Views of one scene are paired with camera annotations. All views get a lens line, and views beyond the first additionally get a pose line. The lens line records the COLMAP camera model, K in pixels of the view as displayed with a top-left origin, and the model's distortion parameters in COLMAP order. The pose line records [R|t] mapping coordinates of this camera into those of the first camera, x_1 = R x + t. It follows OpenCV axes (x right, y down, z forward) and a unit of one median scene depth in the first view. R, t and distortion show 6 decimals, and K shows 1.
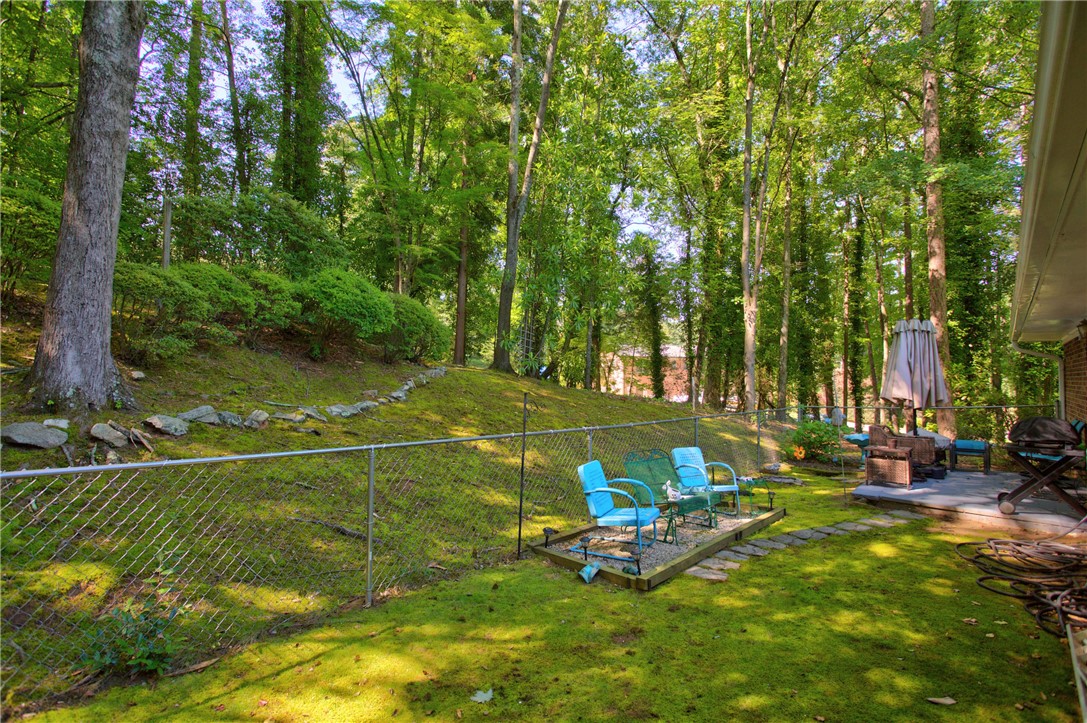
lens RADIAL K [[537.8, 0, 540.5], [0, 537.8, 364.0], [0, 0, 1]] dist [-0.015196, 0.002788]
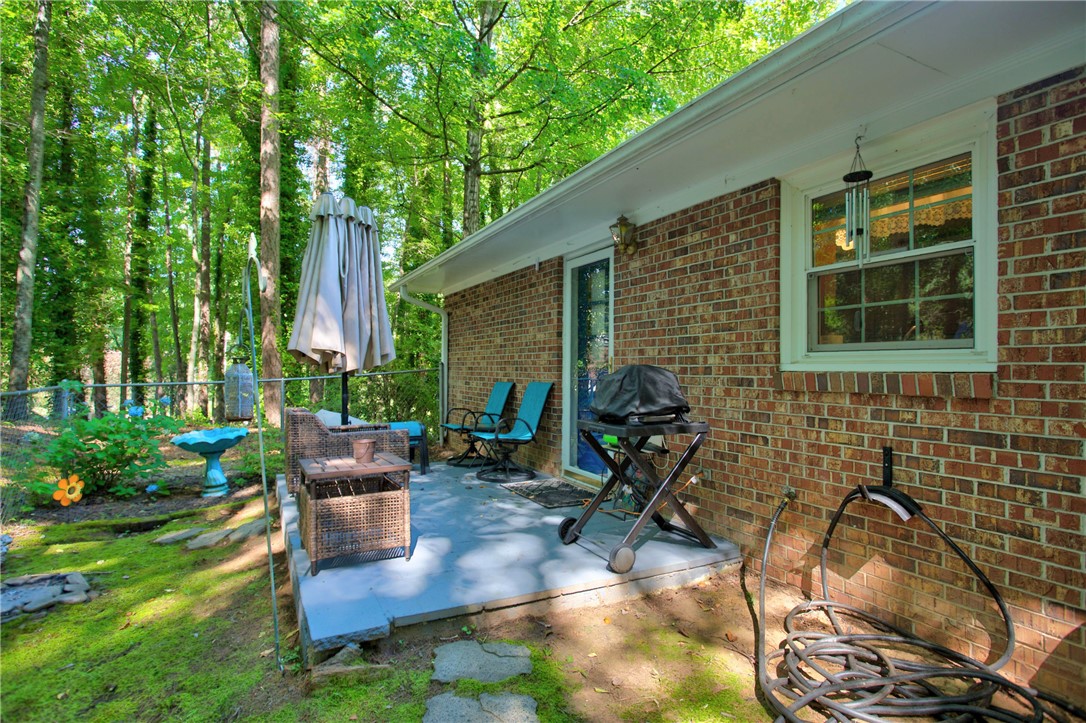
lens RADIAL K [[537.3, 0, 538.1], [0, 537.3, 358.5], [0, 0, 1]] dist [-0.015196, 0.002788]
pose [[0.365388, 0.005126, 0.930841, 0.211539], [-0.019366, 0.999810, 0.002096, 0.048710], [-0.930654, -0.018792, 0.365418, 0.469507]]
